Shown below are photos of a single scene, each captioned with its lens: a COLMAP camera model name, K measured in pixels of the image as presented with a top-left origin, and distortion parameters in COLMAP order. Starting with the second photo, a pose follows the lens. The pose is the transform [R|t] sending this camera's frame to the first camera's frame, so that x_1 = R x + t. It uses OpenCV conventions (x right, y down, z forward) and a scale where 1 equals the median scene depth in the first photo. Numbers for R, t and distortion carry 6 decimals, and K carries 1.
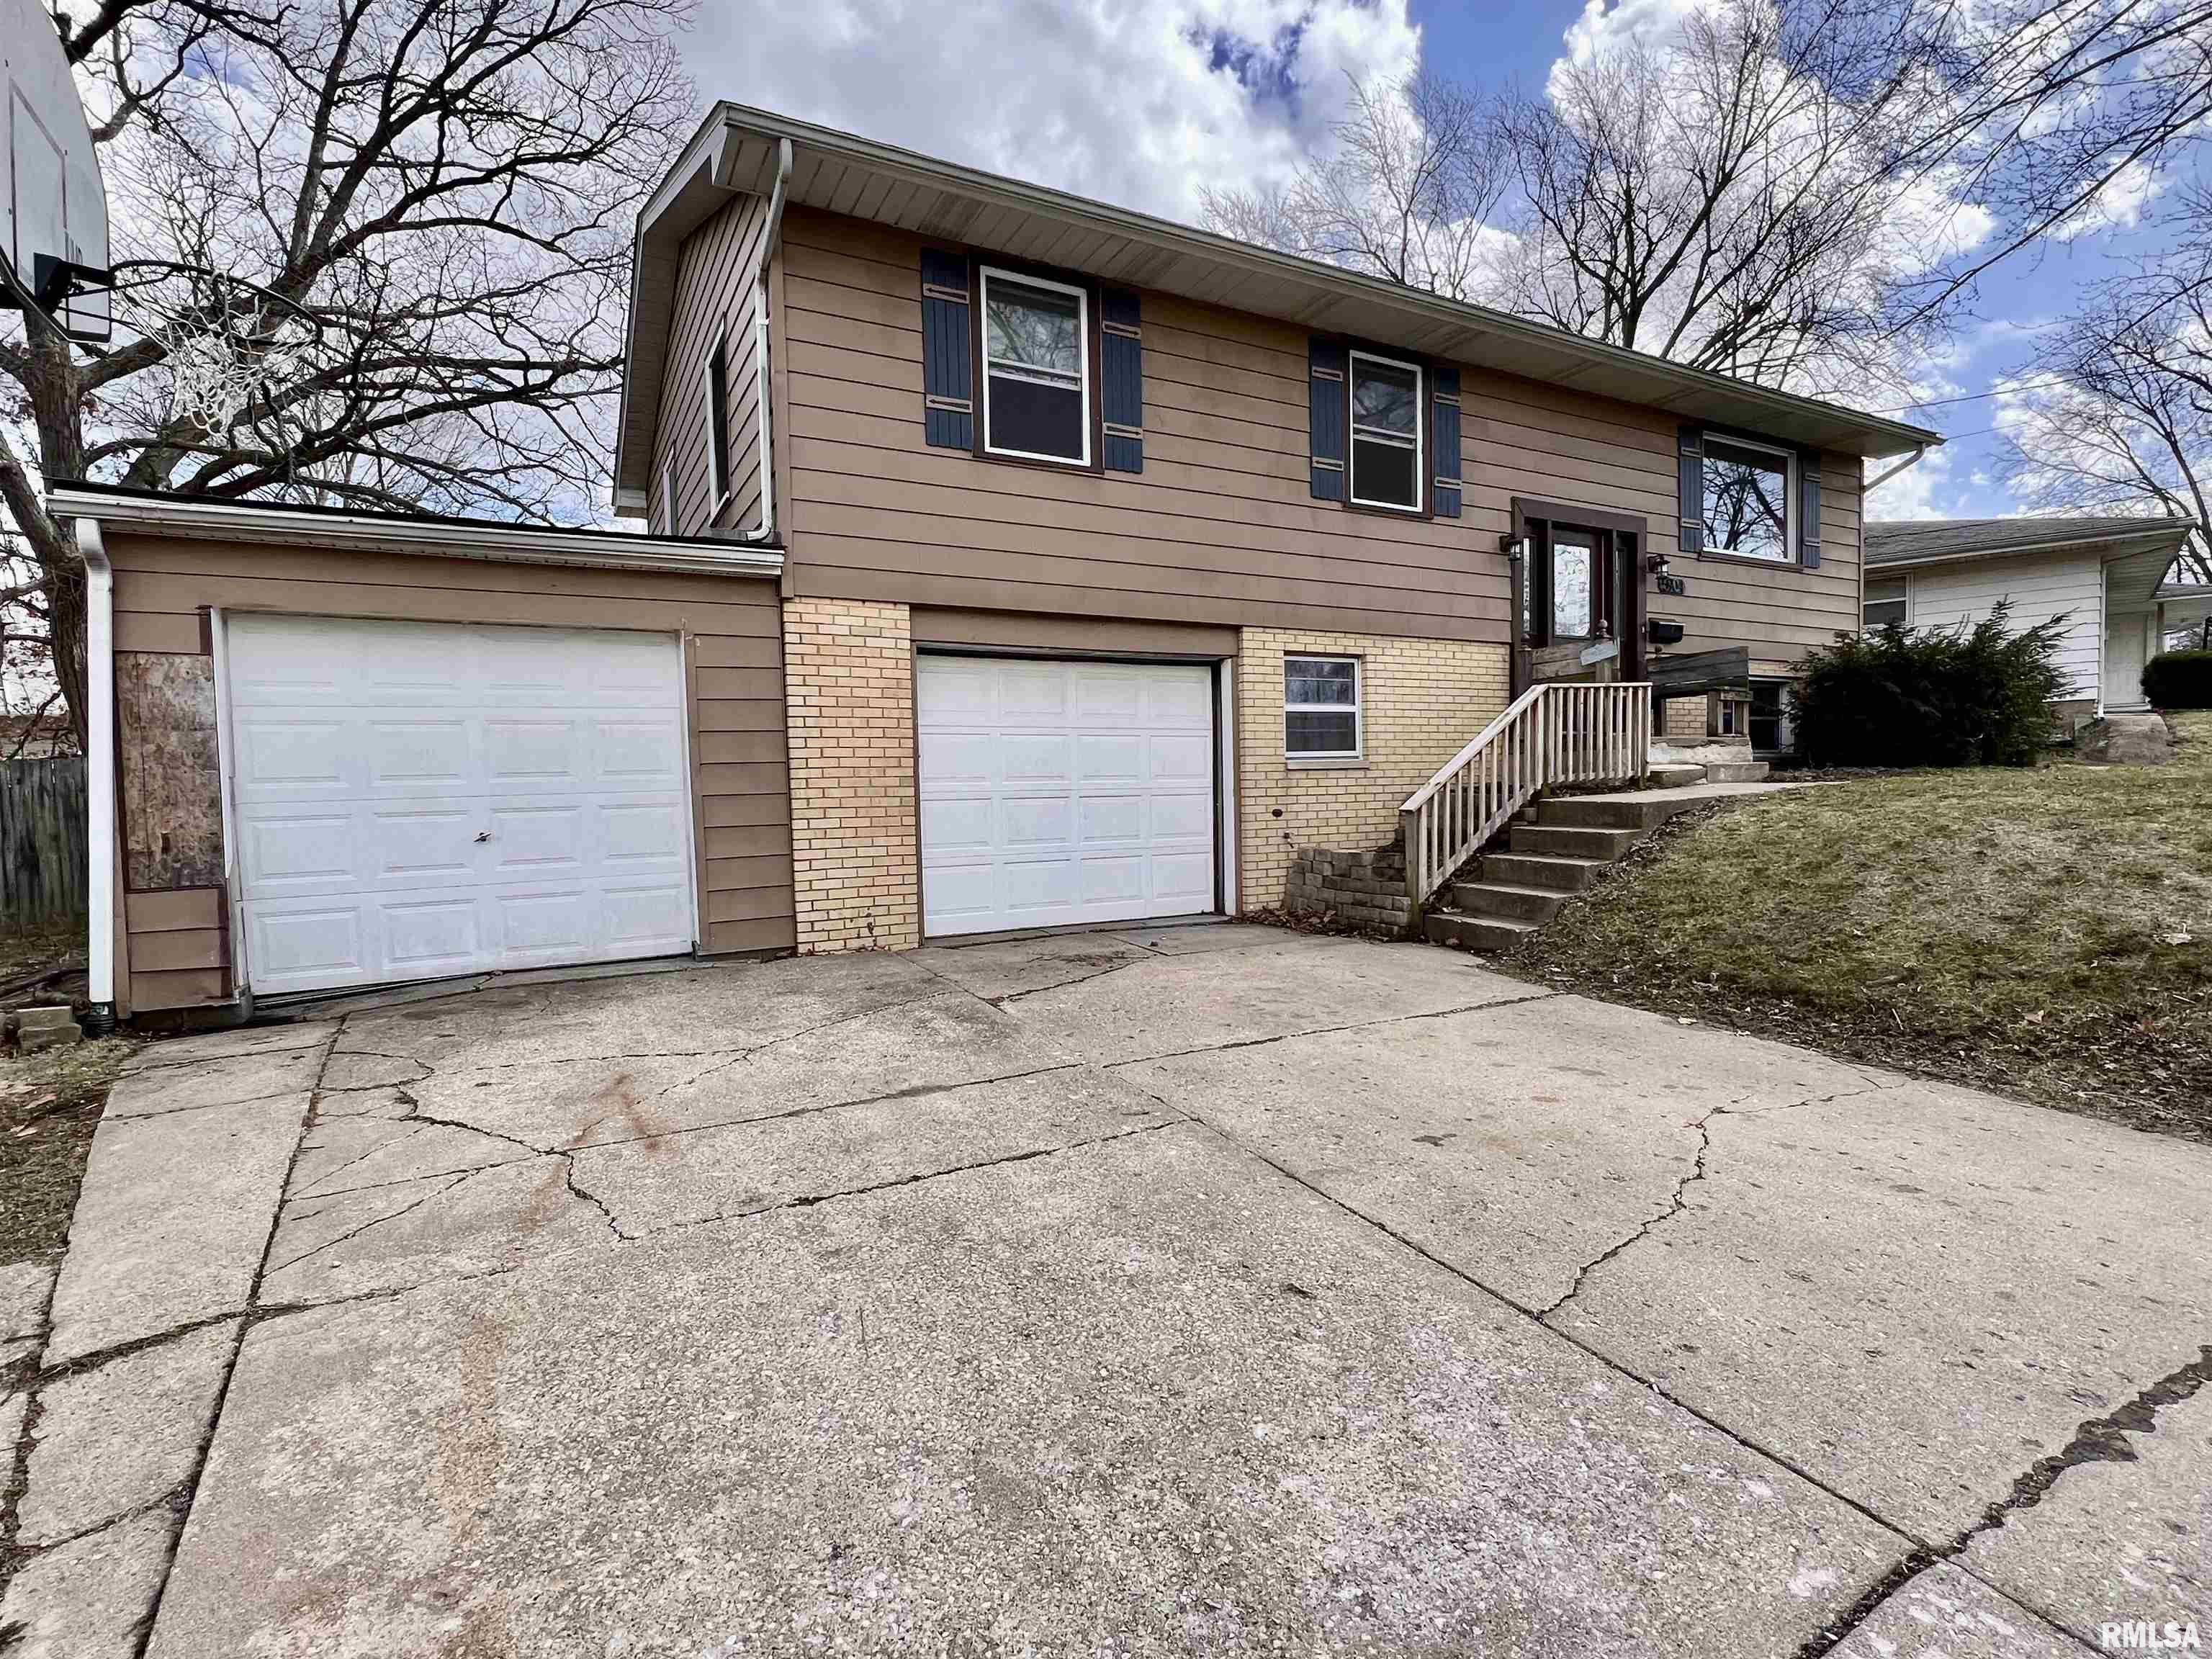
lens RADIAL K [[1040.0, 0, 1122.8], [0, 1040.0, 836.4], [0, 0, 1]] dist [-0.002300, 0.000213]
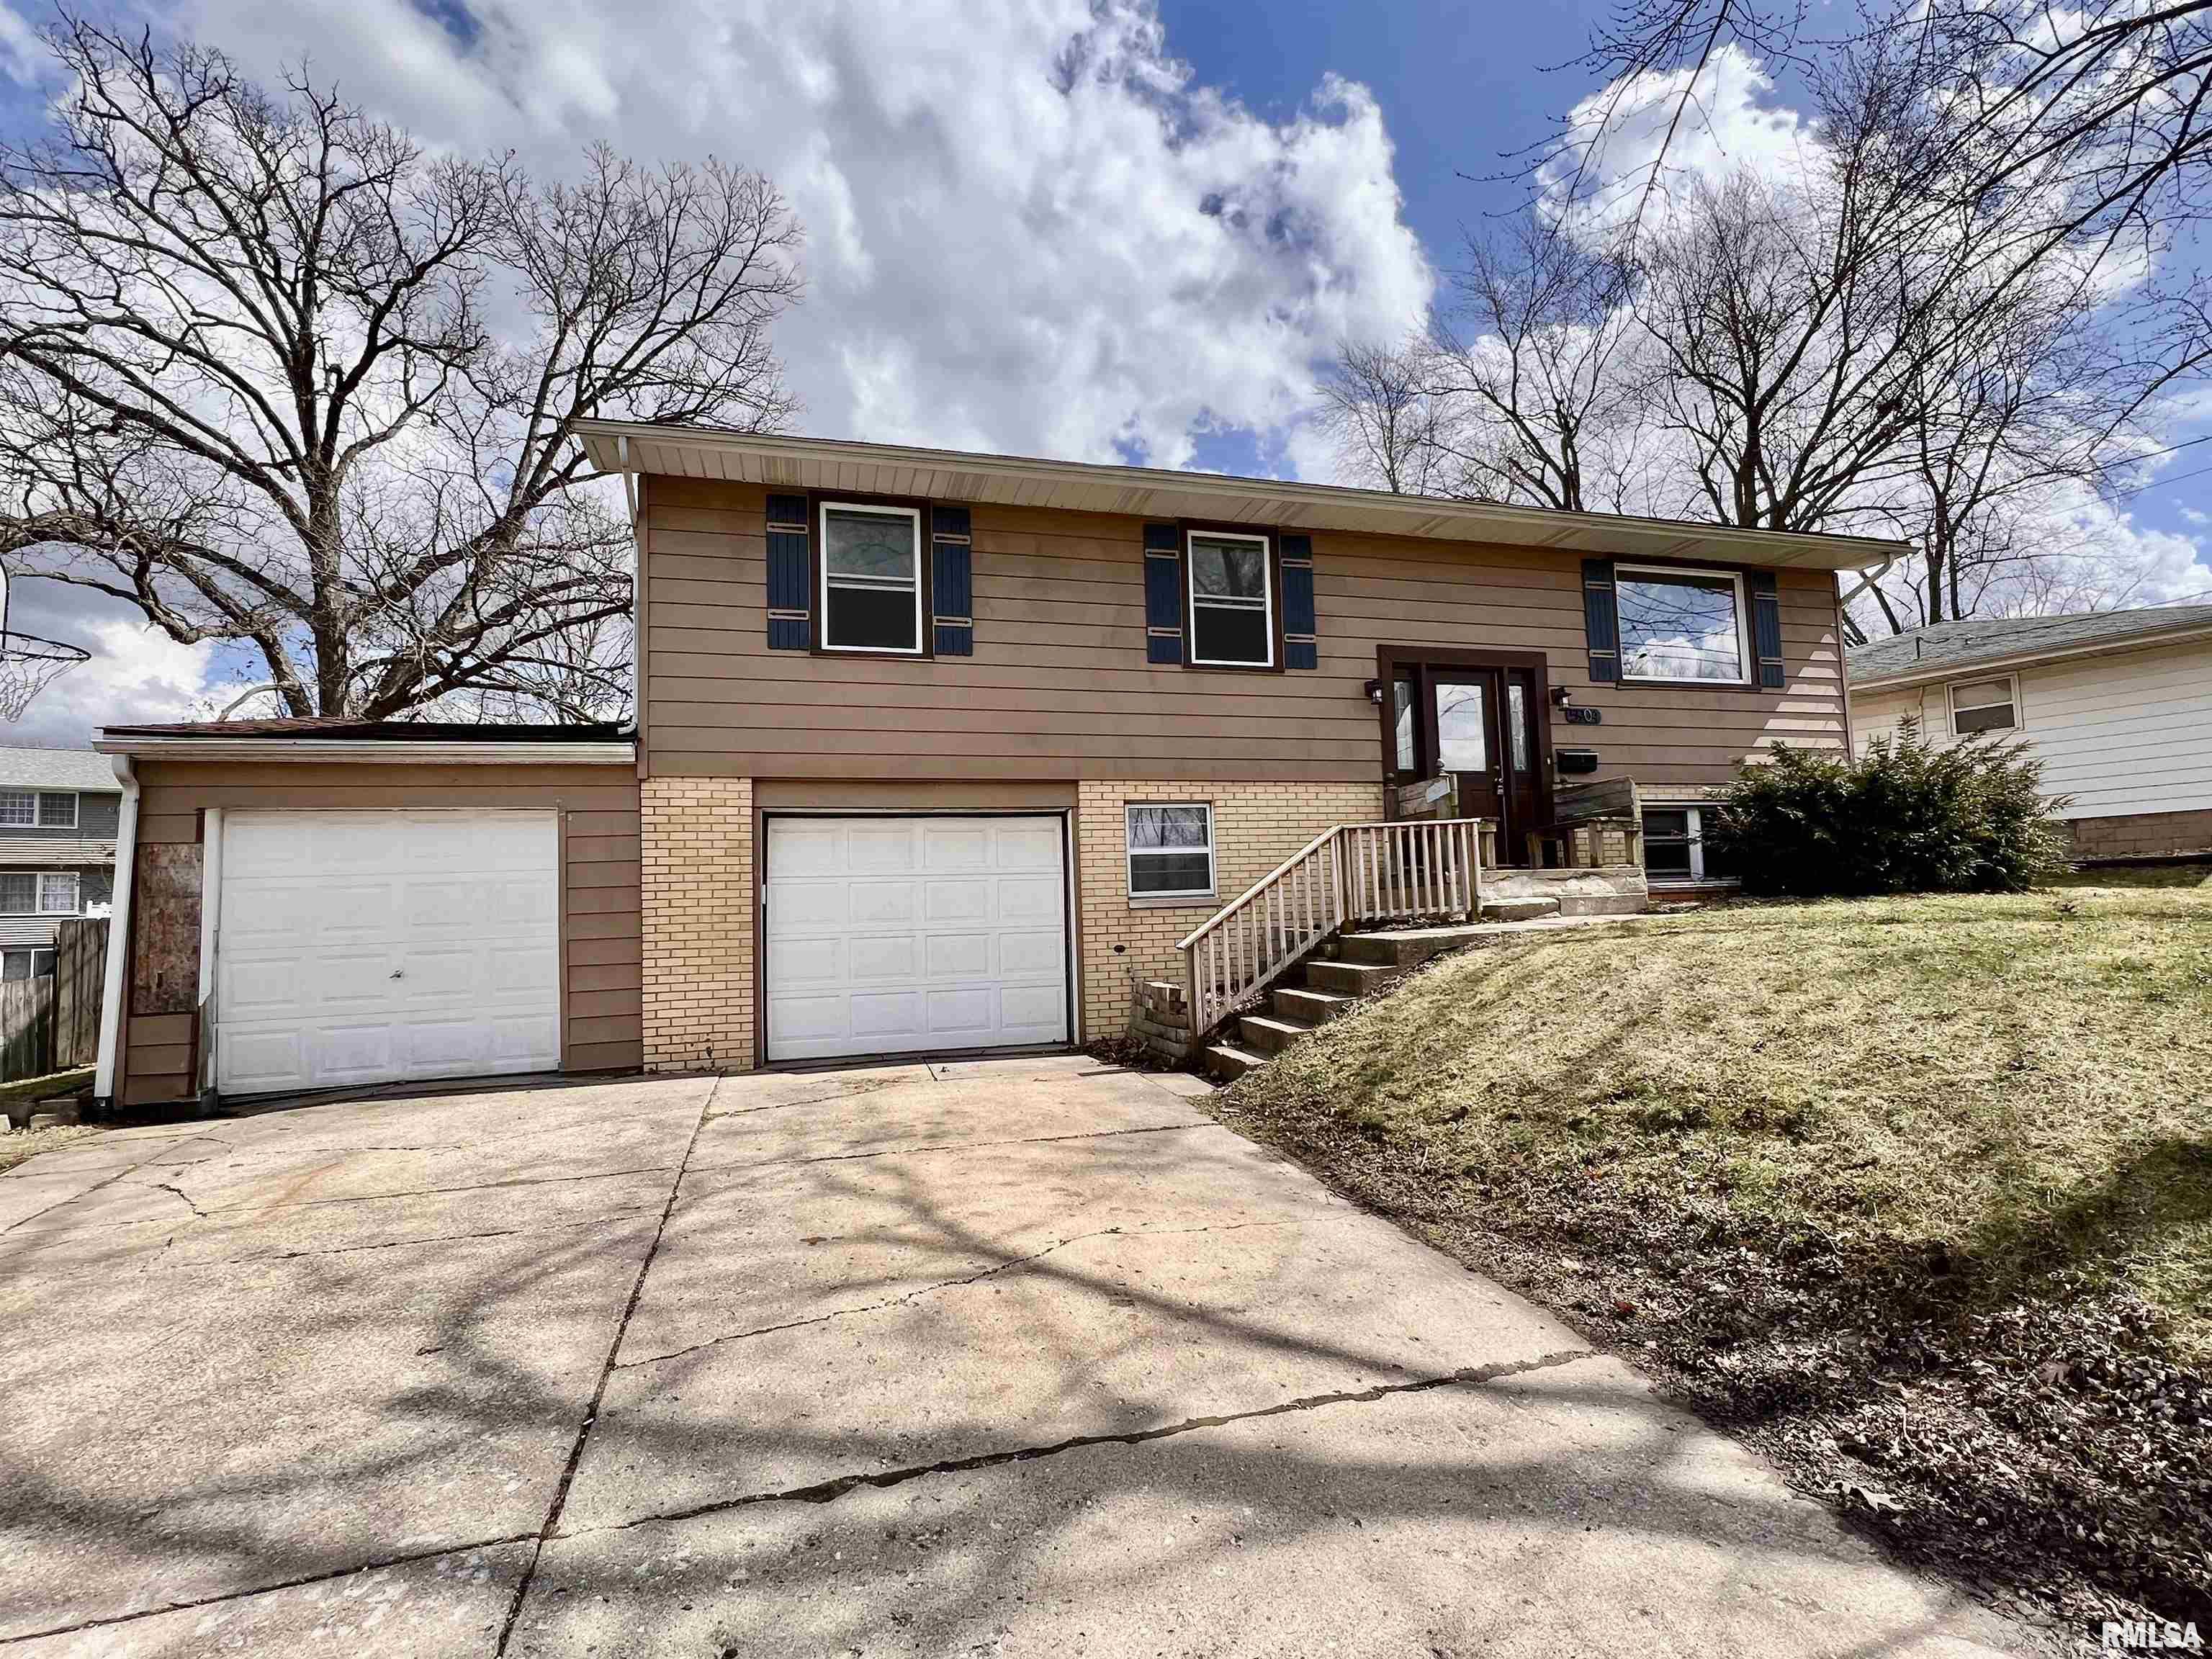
lens RADIAL K [[1040.0, 0, 1155.2], [0, 1040.0, 836.5], [0, 0, 1]] dist [-0.002300, 0.000213]
pose [[0.978665, -0.026403, -0.203758, 0.437282], [0.002034, 0.992905, -0.118896, -0.010843], [0.205451, 0.115945, 0.971775, -0.057719]]
